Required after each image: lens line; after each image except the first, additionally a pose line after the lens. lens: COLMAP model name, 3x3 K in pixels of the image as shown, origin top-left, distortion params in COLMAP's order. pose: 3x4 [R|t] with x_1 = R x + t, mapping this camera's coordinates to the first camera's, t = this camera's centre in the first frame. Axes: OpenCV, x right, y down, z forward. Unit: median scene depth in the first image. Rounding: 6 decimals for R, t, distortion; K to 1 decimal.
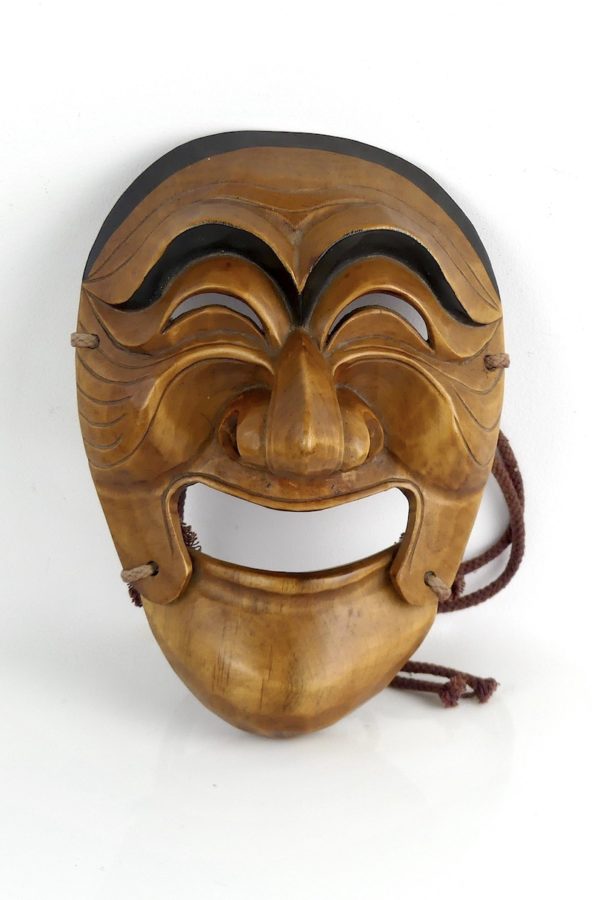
lens RADIAL K [[2586.7, 0, 300.0], [0, 2586.7, 450.0], [0, 0, 1]] dist [0.083528, 0.233321]
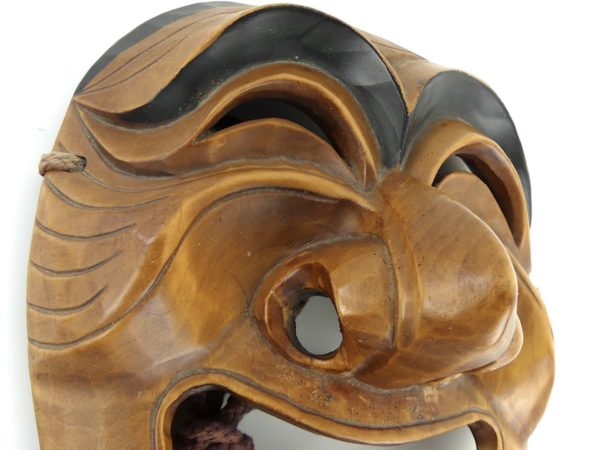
lens RADIAL K [[605.1, 0, 287.4], [0, 605.1, 225.6], [0, 0, 1]] dist [-0.005757, -0.006186]
pose [[0.930001, 0.183579, 0.318429, -0.076406], [-0.038464, 0.910190, -0.412402, 0.036548], [-0.365539, 0.371286, 0.853538, 0.855847]]
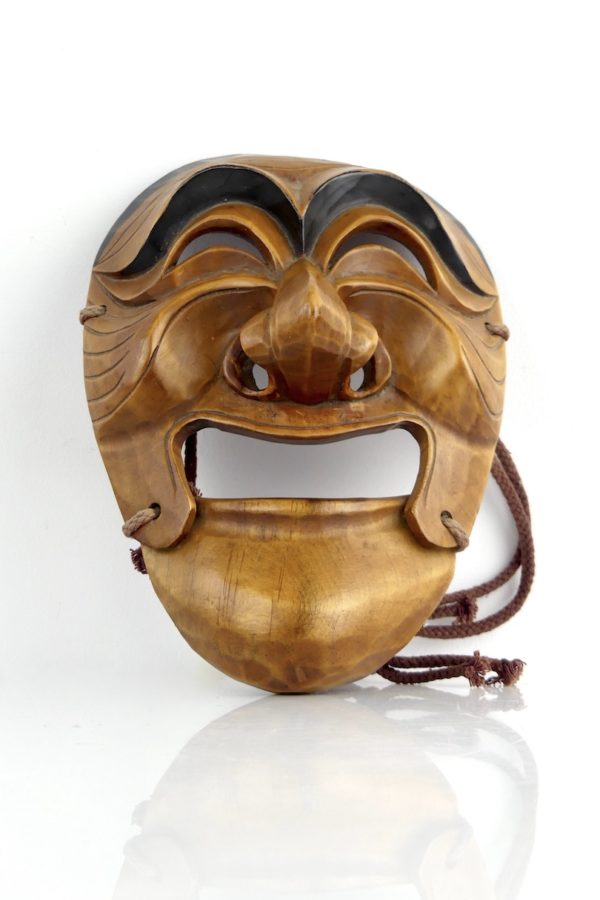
lens RADIAL K [[1485.0, 0, 300.0], [0, 1485.0, 450.0], [0, 0, 1]] dist [-0.015329, -0.012098]
pose [[0.999633, -0.026939, 0.002853, -0.004645], [0.025363, 0.893717, -0.447914, 0.272844], [0.009516, 0.447822, 0.894072, 0.505880]]
